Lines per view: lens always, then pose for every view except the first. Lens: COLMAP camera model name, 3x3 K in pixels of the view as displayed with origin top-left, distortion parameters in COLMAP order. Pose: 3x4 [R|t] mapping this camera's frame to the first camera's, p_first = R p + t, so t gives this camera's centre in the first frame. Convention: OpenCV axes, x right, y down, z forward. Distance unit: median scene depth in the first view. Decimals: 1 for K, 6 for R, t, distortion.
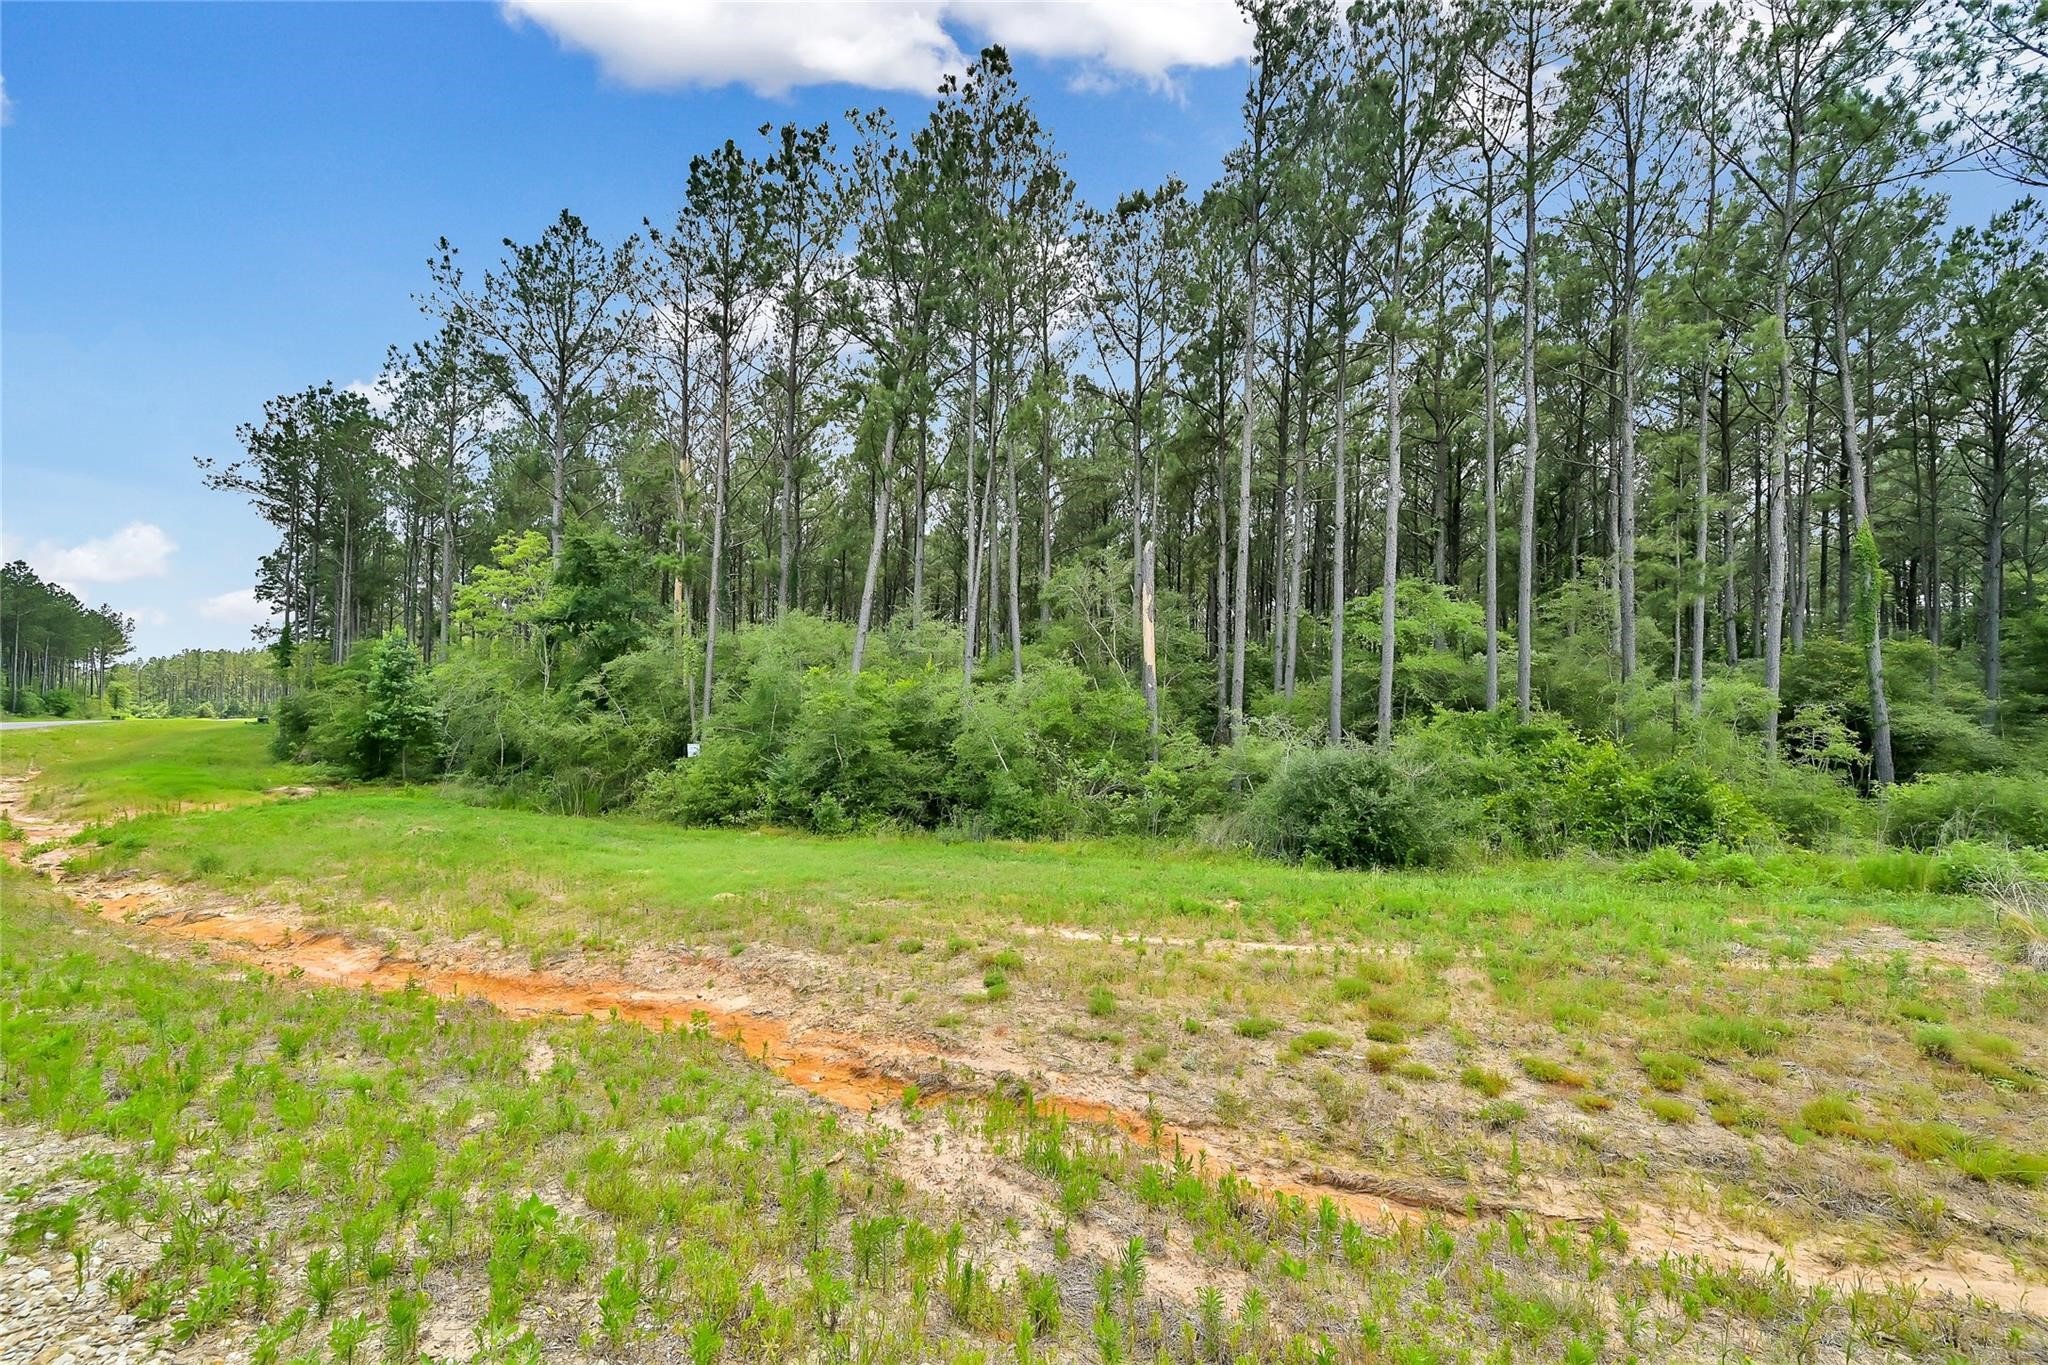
lens RADIAL K [[887.7, 0, 1026.2], [0, 887.7, 686.8], [0, 0, 1]] dist [-0.000586, -0.000006]
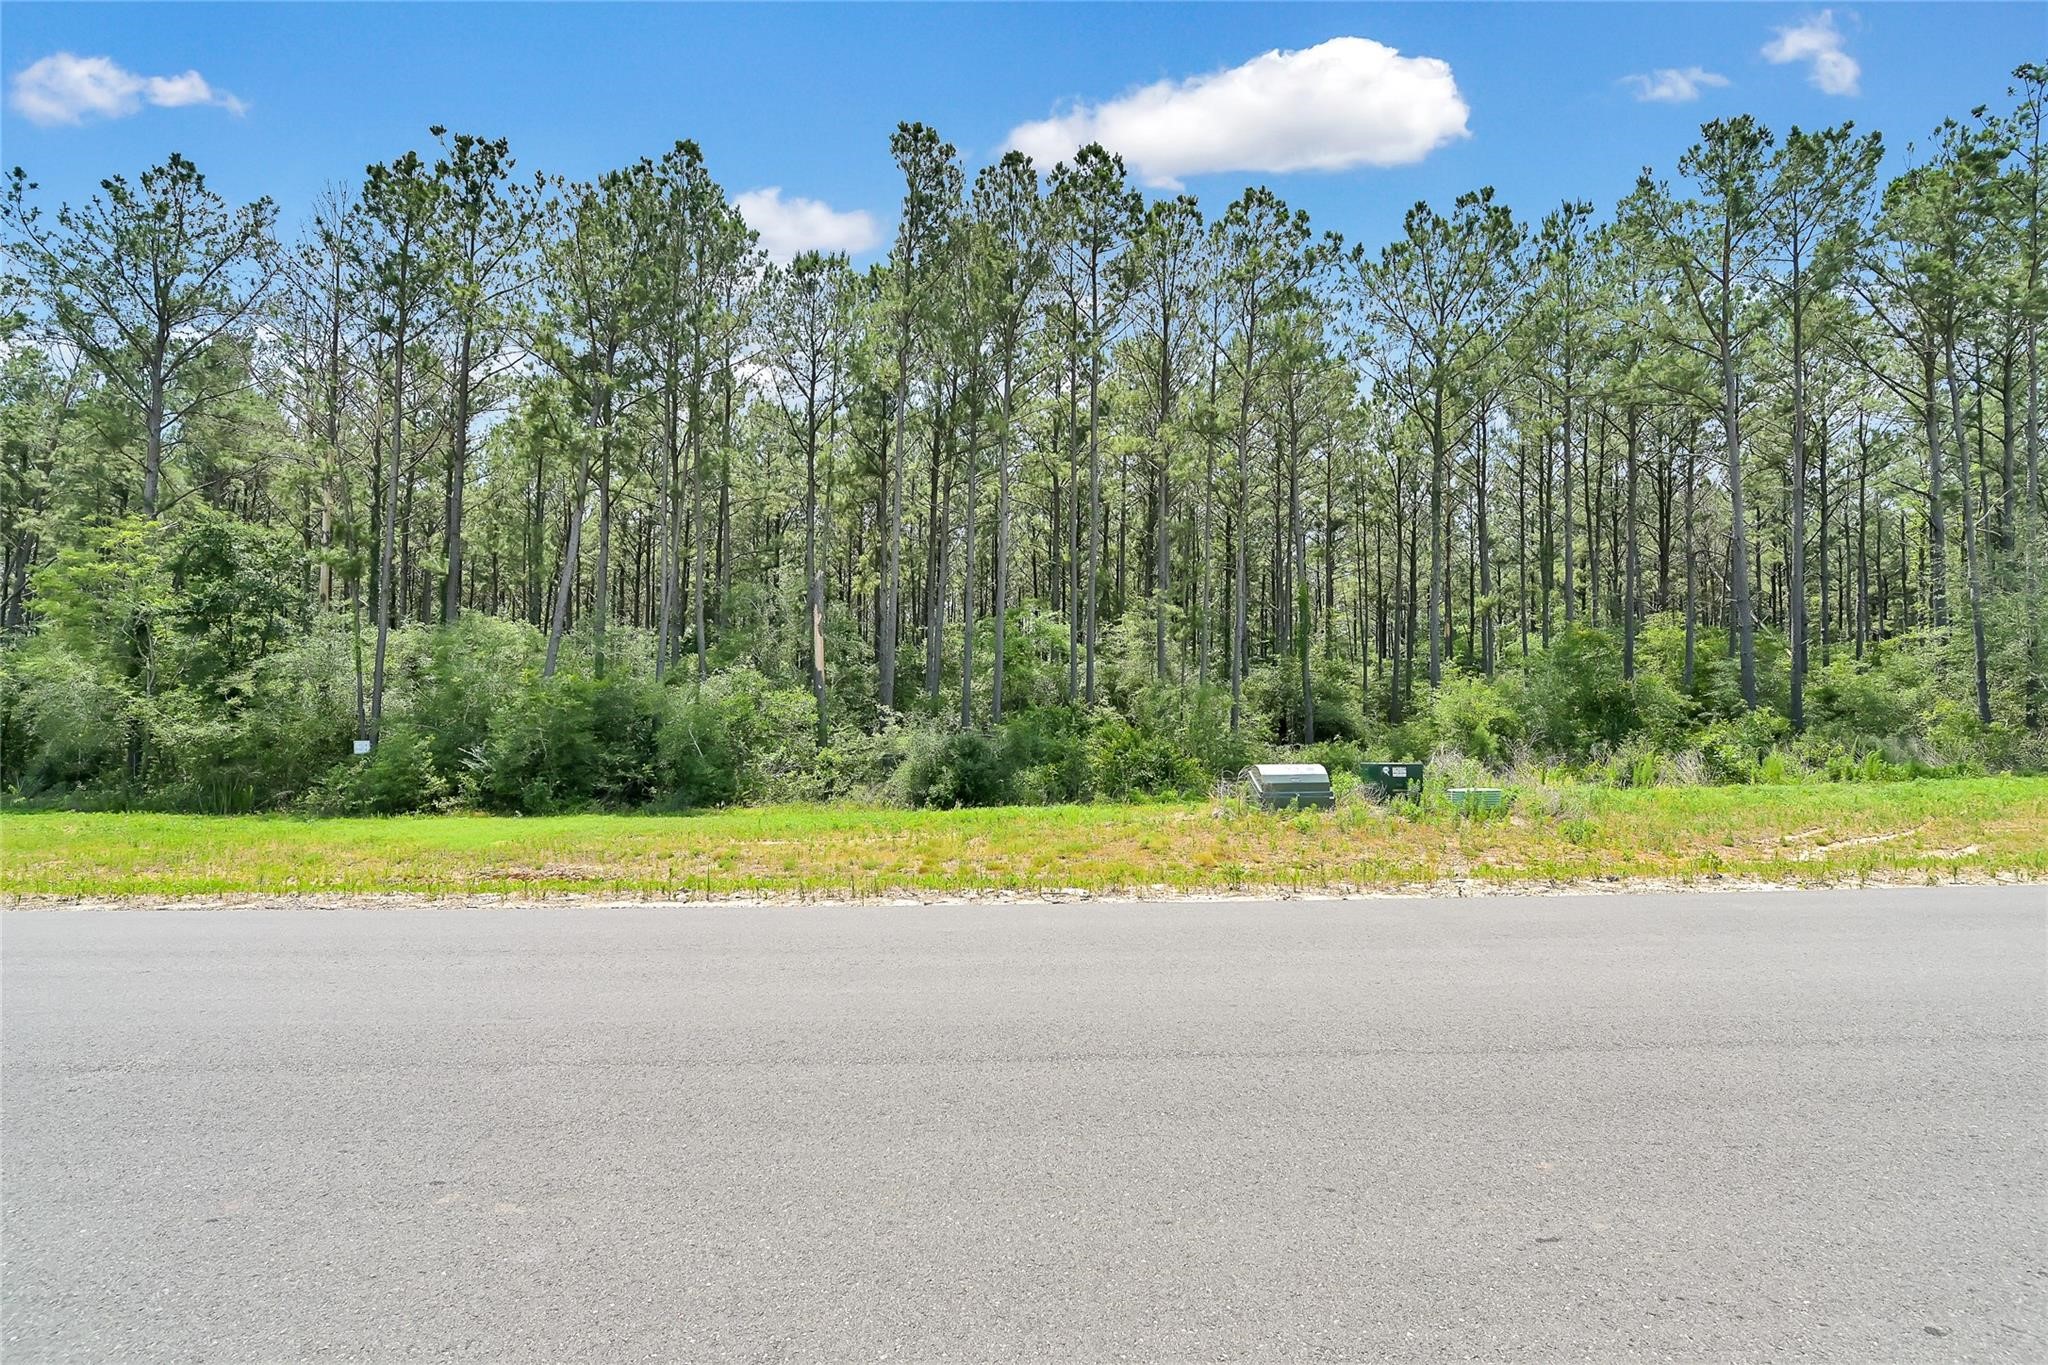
lens RADIAL K [[925.0, 0, 1028.2], [0, 925.0, 682.0], [0, 0, 1]] dist [0.002488, 0.000246]
pose [[0.936879, 0.006388, 0.349596, -0.041948], [-0.006581, 0.999978, -0.000636, -0.009497], [-0.349593, -0.001705, 0.936900, -0.329447]]
